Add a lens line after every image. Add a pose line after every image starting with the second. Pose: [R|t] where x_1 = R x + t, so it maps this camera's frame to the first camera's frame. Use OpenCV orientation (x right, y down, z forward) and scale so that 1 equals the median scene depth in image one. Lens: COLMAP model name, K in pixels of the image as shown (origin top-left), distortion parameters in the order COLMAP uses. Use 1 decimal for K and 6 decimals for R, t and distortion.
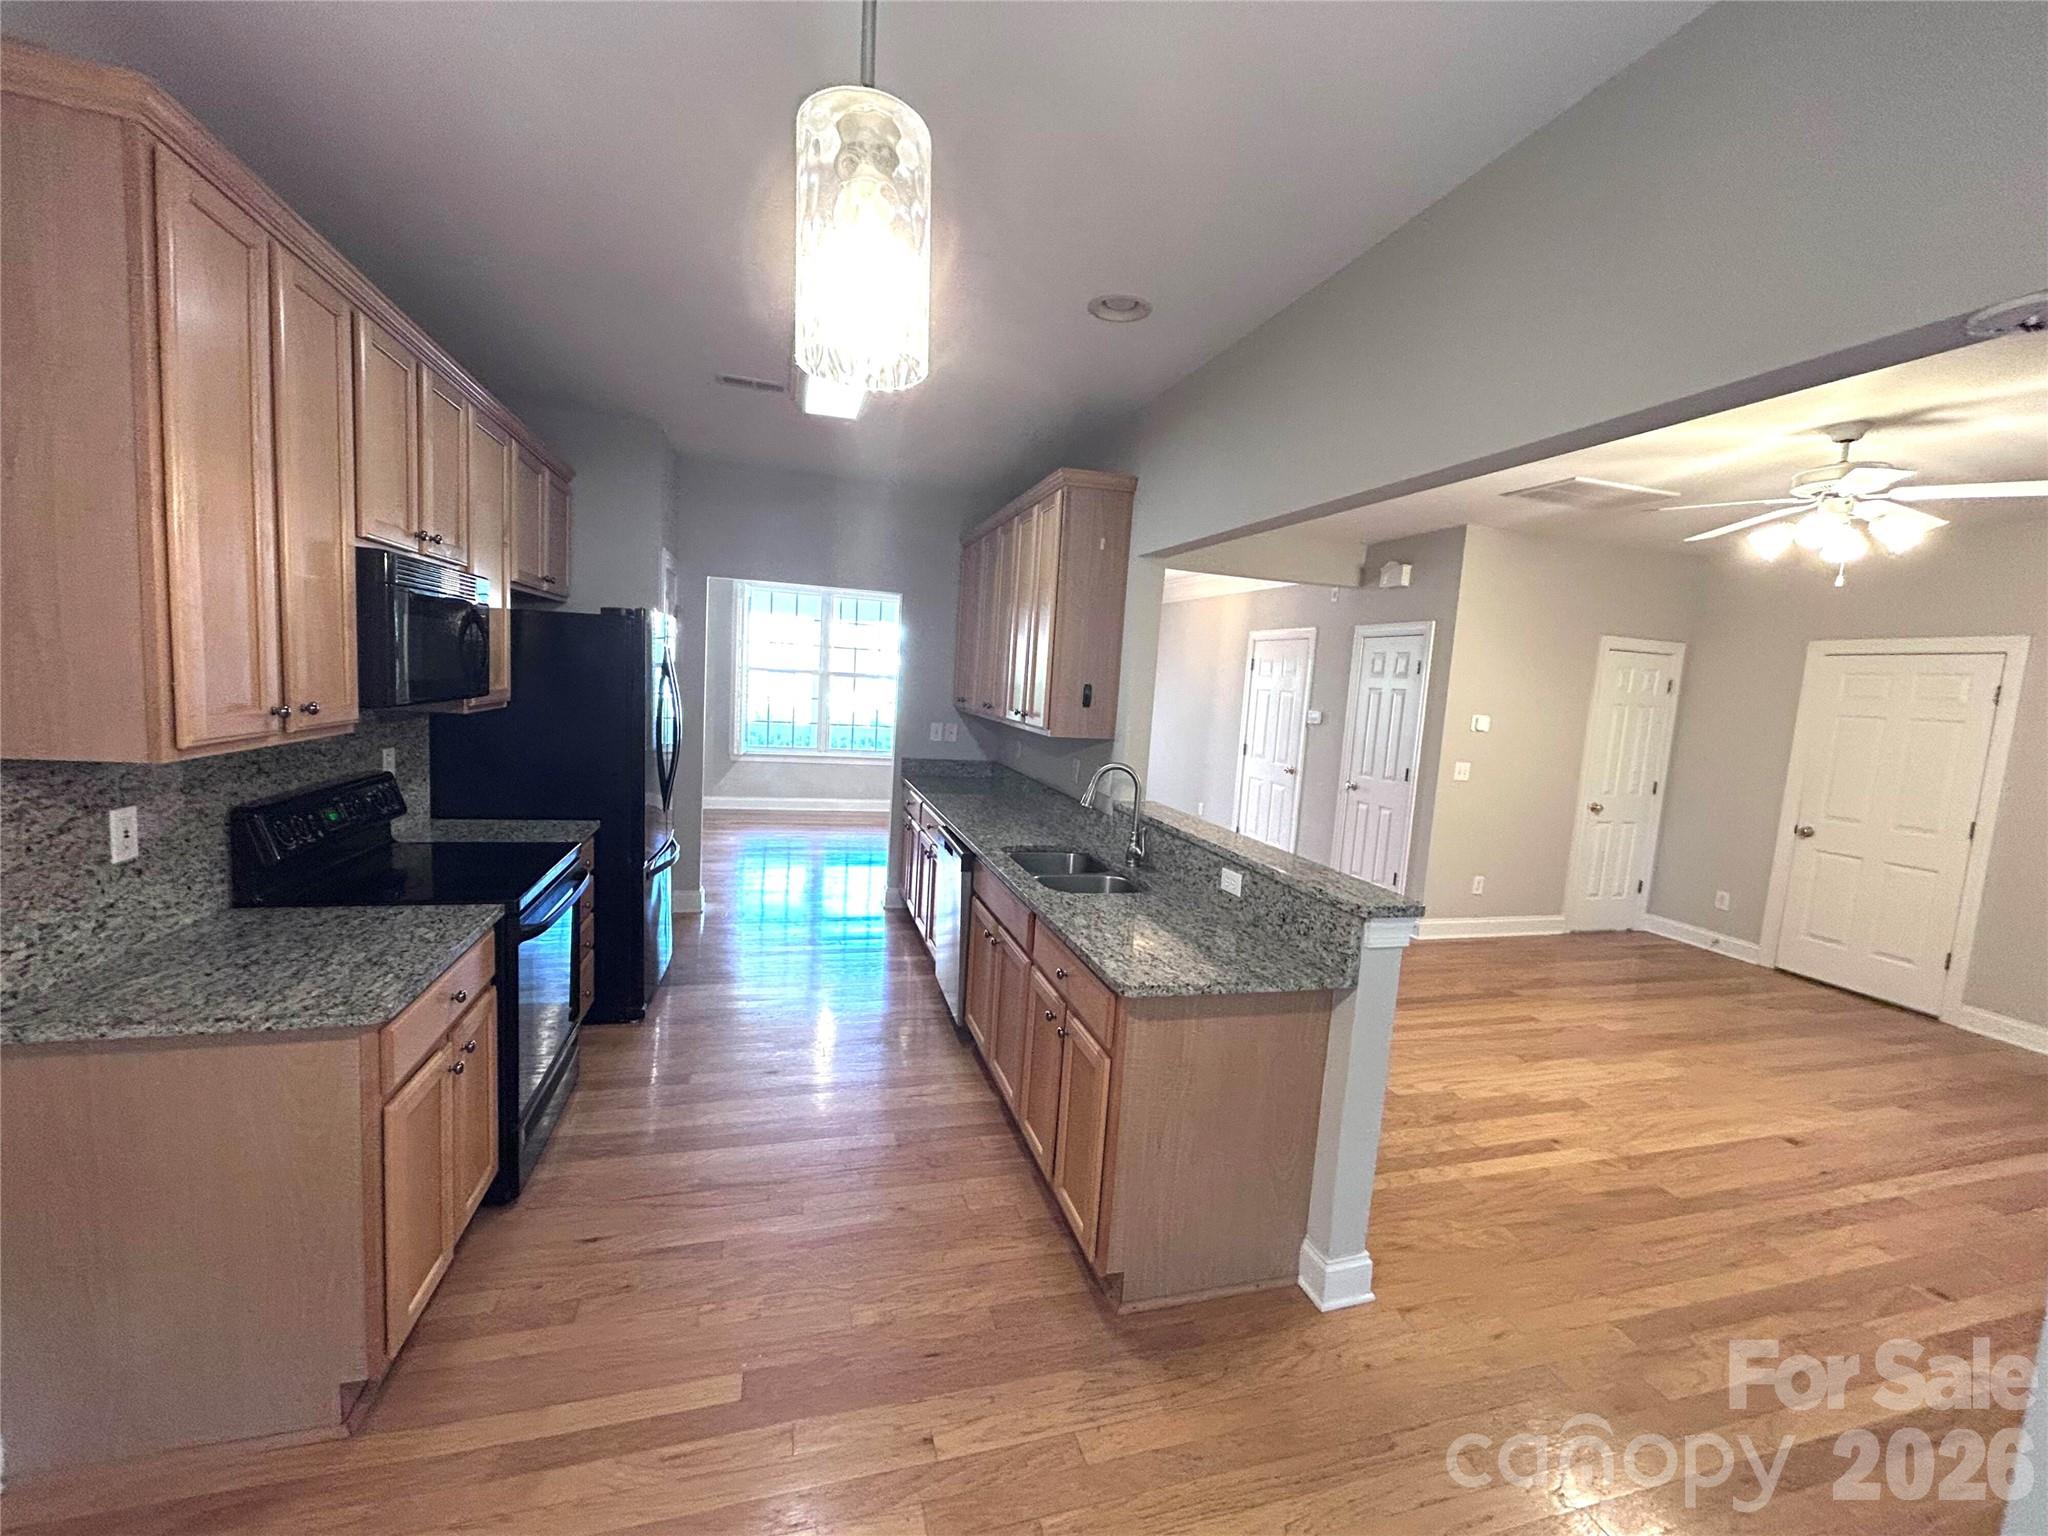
lens RADIAL K [[830.6, 0, 1029.8], [0, 830.6, 761.0], [0, 0, 1]] dist [0.004938, 0.000292]
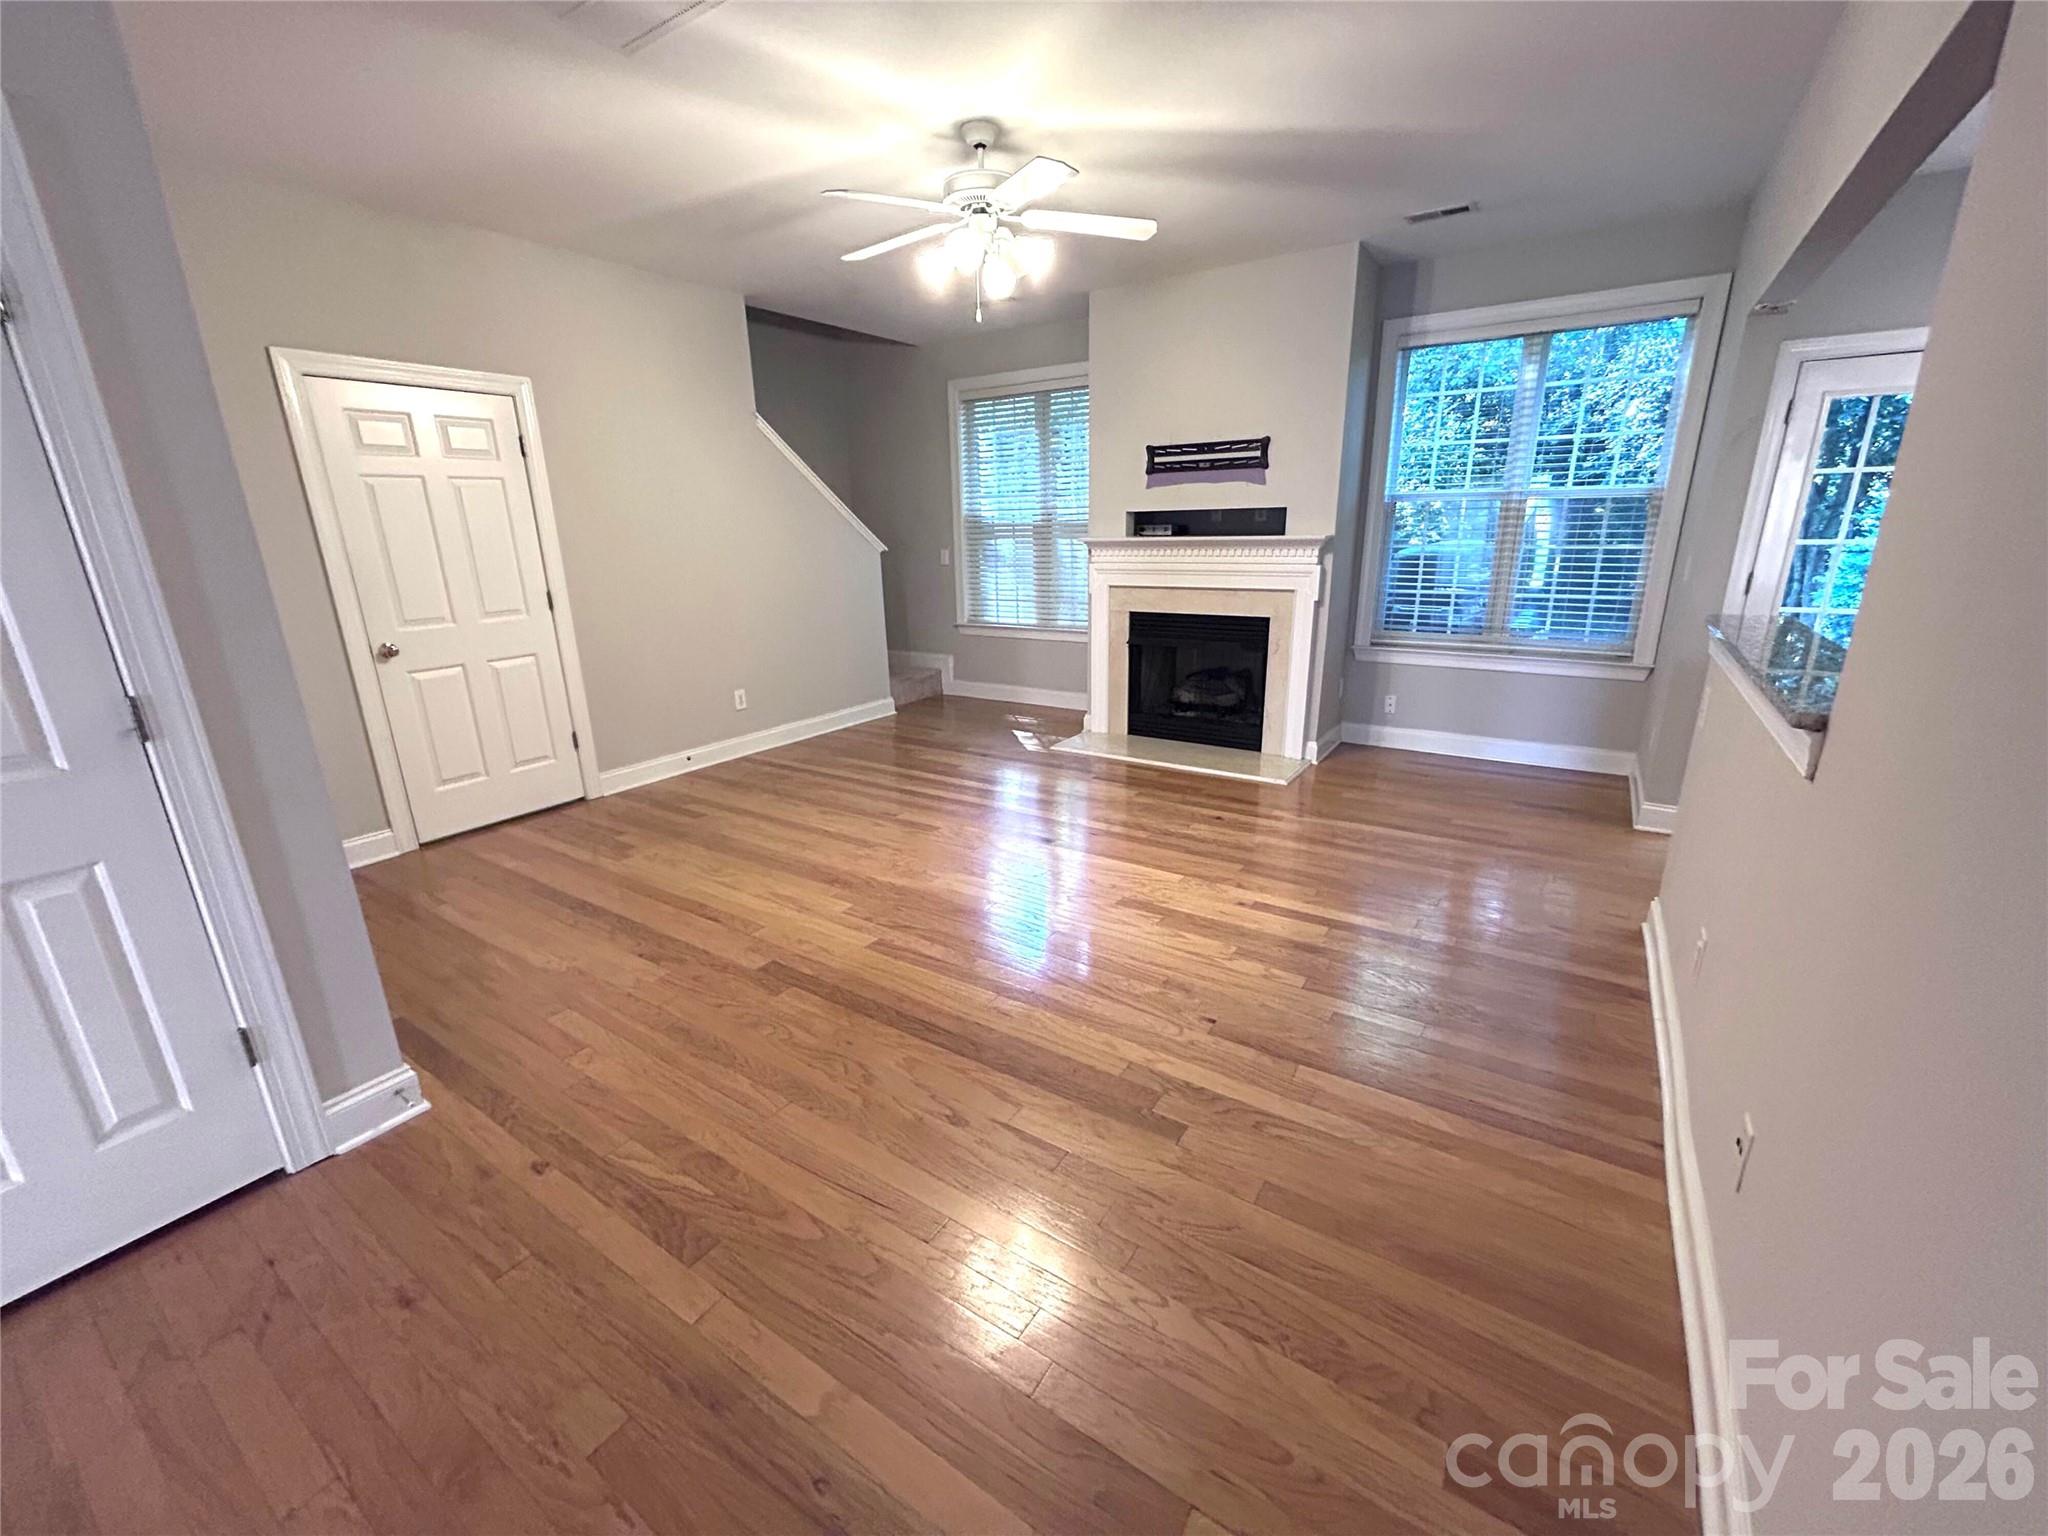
lens RADIAL K [[830.6, 0, 1020.8], [0, 830.6, 769.0], [0, 0, 1]] dist [0.004938, 0.000292]
pose [[-0.635109, -0.267853, 0.724493, 0.073958], [0.057611, 0.918911, 0.390235, -0.079284], [-0.770271, 0.289581, -0.568178, 1.233233]]
